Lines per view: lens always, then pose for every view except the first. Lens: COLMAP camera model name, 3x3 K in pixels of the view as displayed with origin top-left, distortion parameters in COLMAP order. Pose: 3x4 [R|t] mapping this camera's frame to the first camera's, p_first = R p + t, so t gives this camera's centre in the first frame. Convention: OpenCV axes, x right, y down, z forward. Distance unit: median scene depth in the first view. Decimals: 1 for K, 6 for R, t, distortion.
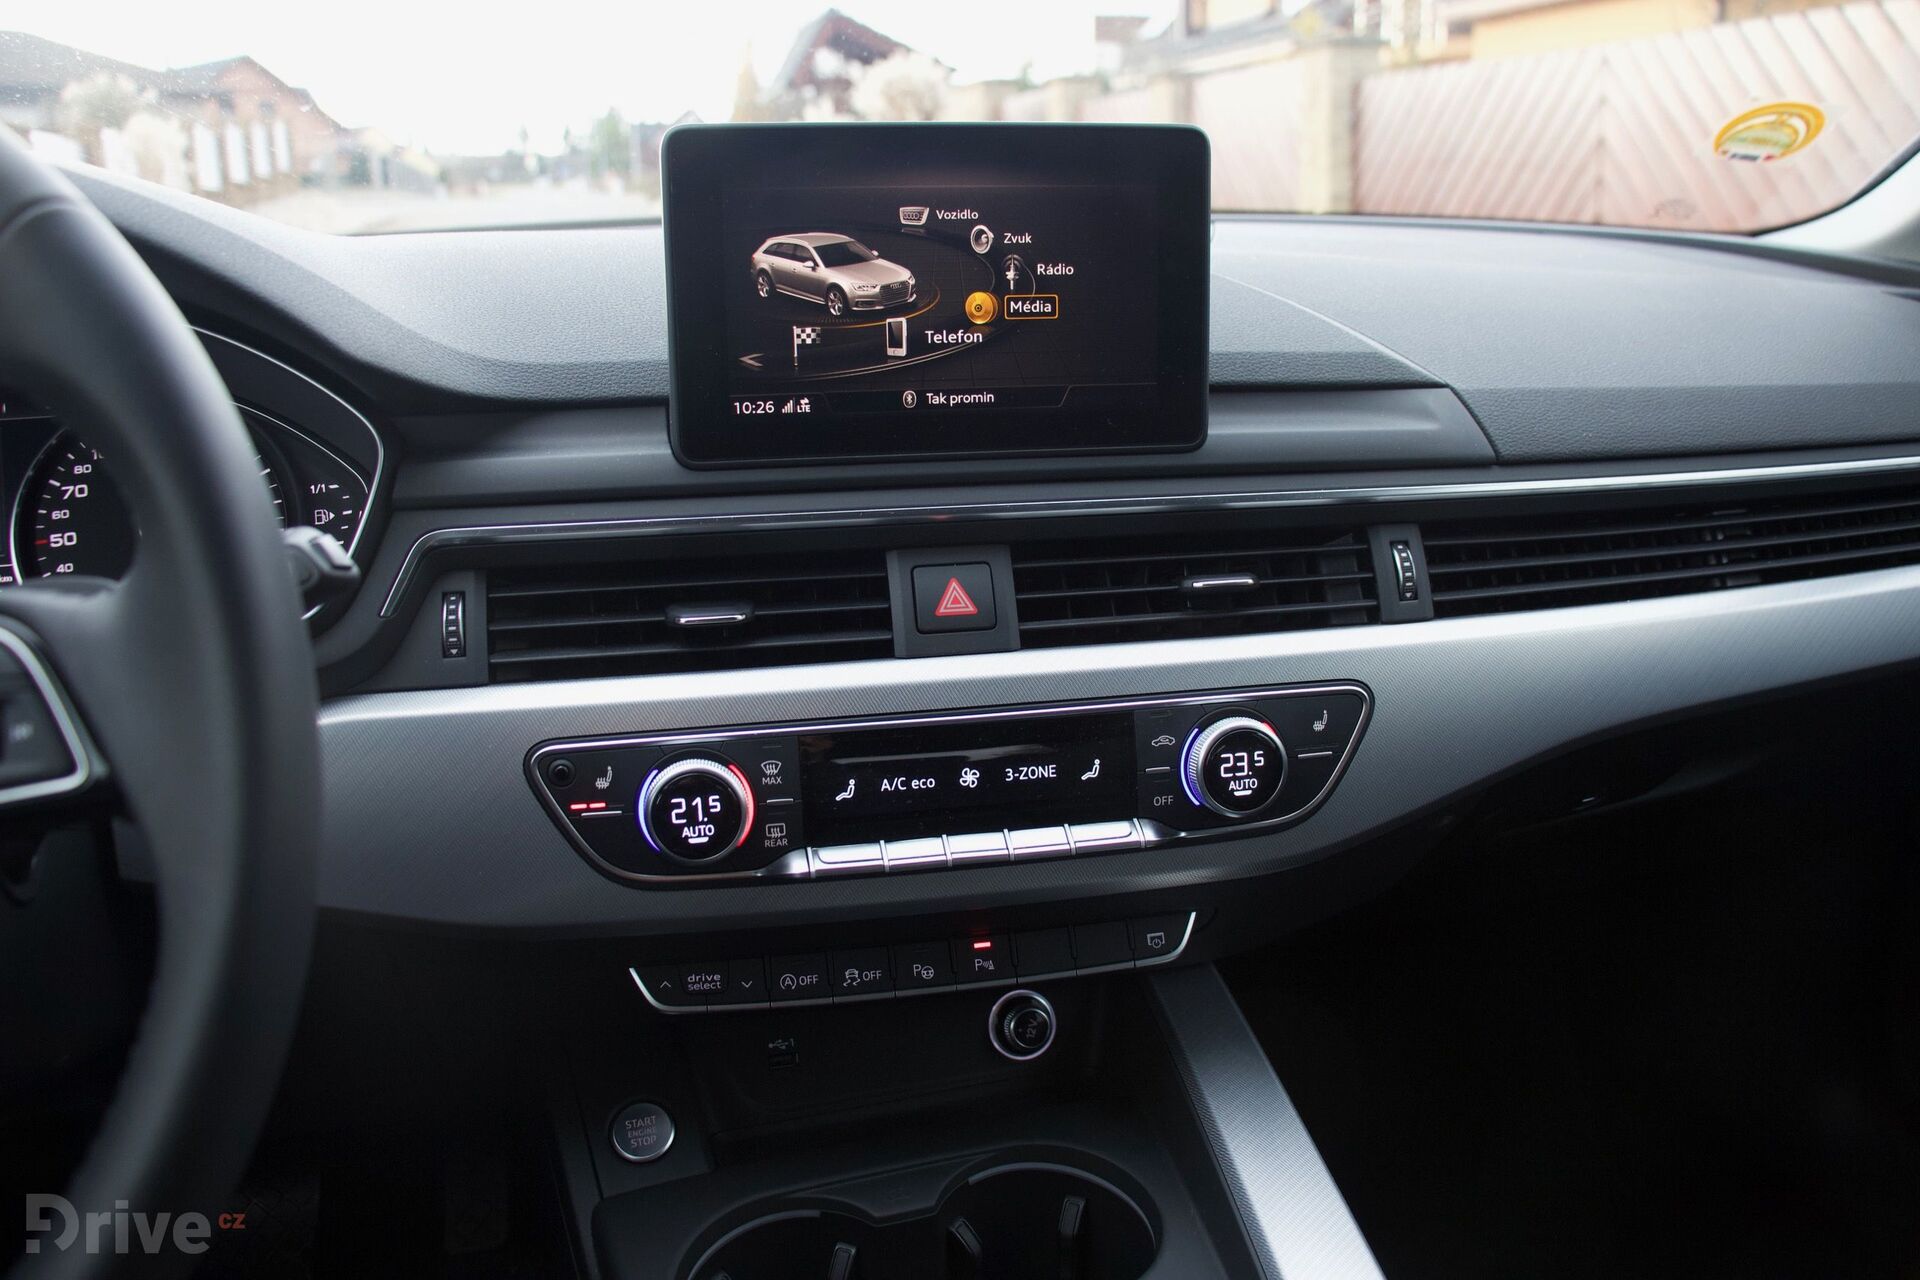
lens RADIAL K [[1540.8, 0, 963.0], [0, 1540.8, 611.1], [0, 0, 1]] dist [-0.185506, 0.160568]
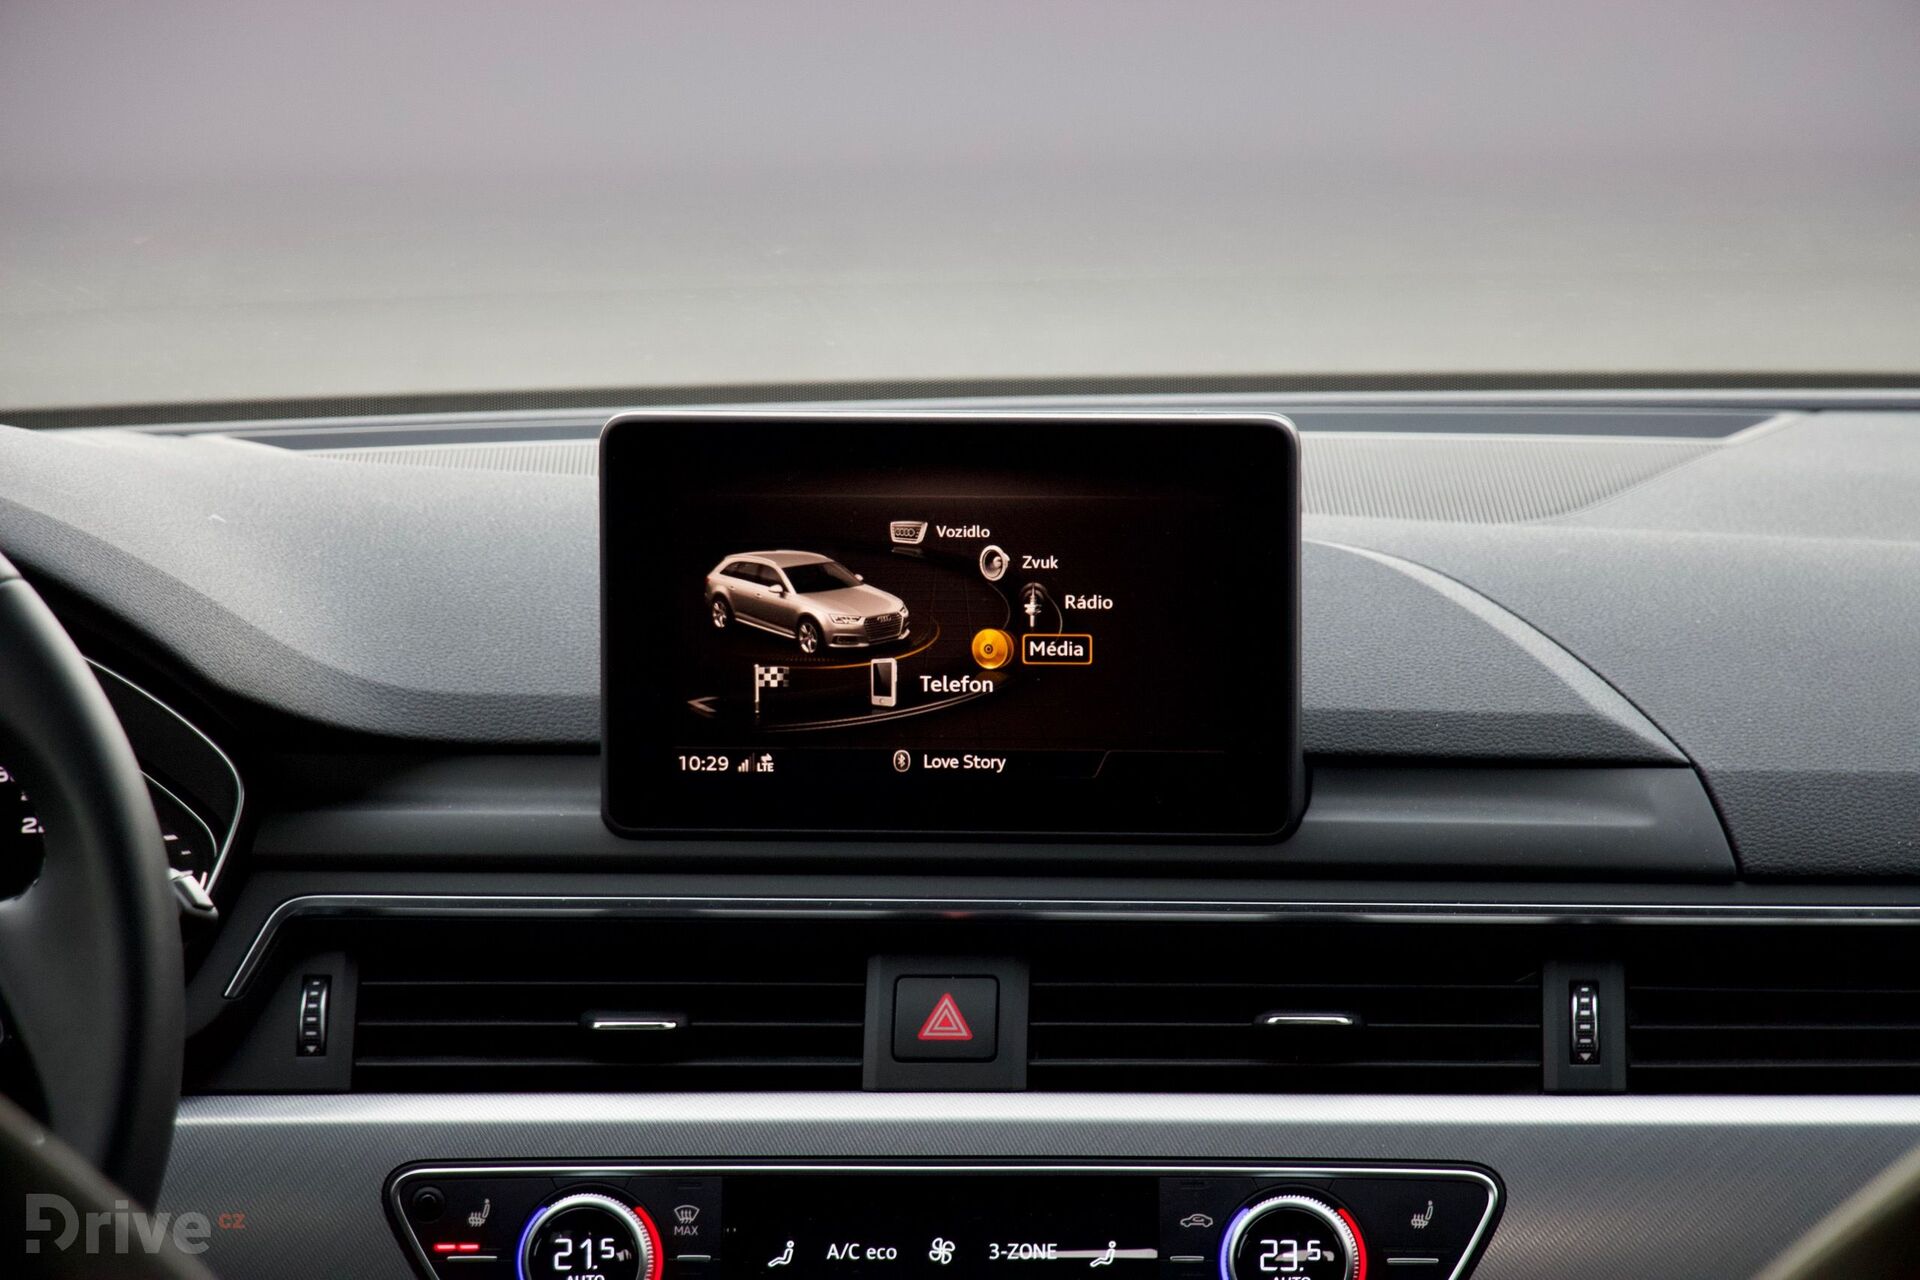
lens RADIAL K [[7307.0, 0, 960.0], [0, 7307.0, 640.0], [0, 0, 1]] dist [0.778697, -3.318327]
pose [[0.967312, 0.036778, -0.250909, 0.944412], [-0.068549, 0.990515, -0.119087, 0.247497], [0.244149, 0.132394, 0.960658, -2.631173]]
